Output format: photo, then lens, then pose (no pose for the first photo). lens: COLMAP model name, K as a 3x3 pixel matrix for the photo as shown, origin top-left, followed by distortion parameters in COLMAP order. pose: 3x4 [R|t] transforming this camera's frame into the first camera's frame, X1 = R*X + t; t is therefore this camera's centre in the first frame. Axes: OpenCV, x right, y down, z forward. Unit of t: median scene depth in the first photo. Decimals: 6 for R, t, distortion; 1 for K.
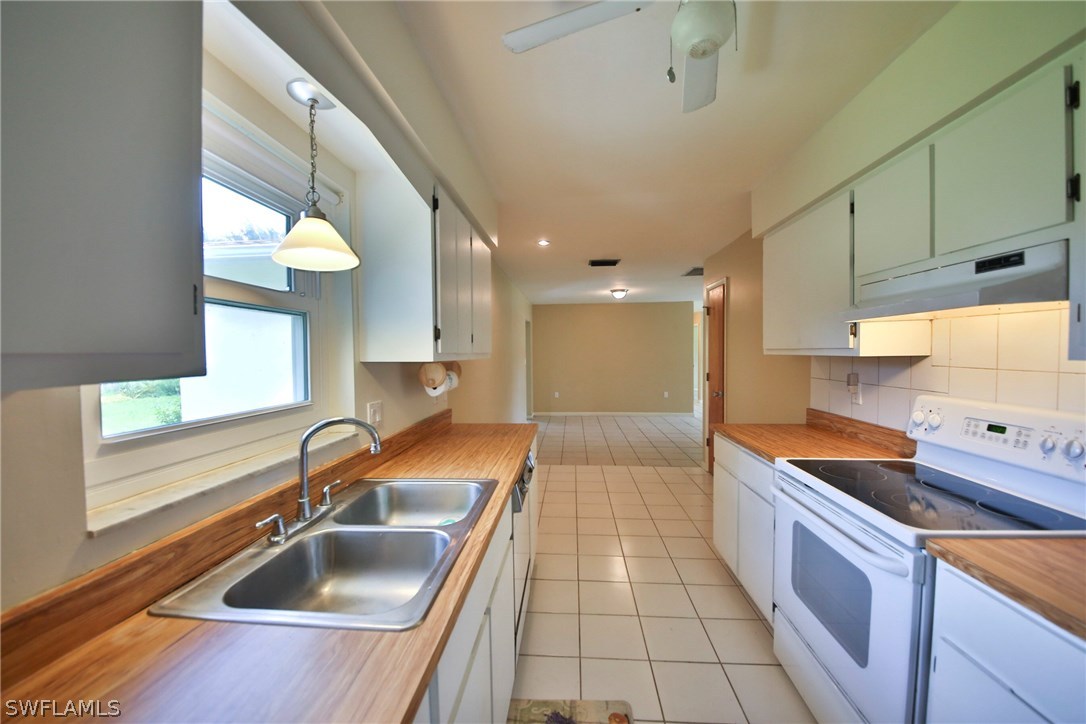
lens RADIAL K [[532.8, 0, 542.2], [0, 532.8, 362.9], [0, 0, 1]] dist [-0.000470, -0.000037]
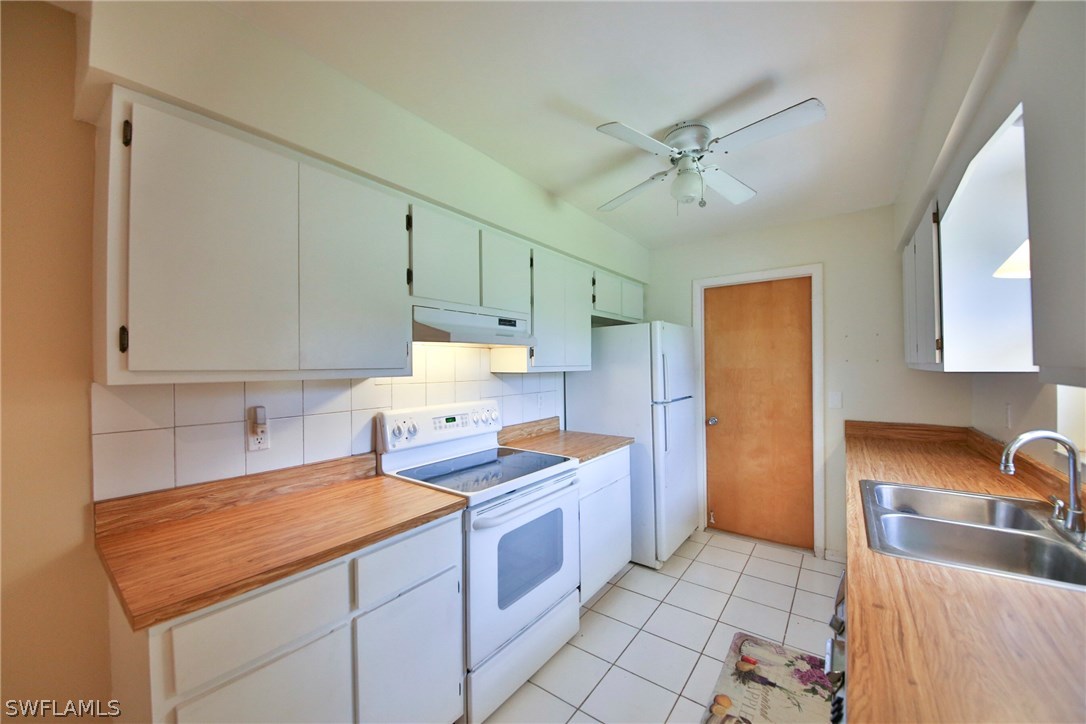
lens RADIAL K [[406.8, 0, 538.6], [0, 406.8, 361.3], [0, 0, 1]] dist [-0.001464, -0.000251]
pose [[-0.847410, 0.024857, 0.530358, -0.001974], [0.030531, 0.999532, 0.001936, -0.041514], [-0.530061, 0.017833, -0.847772, 1.845409]]
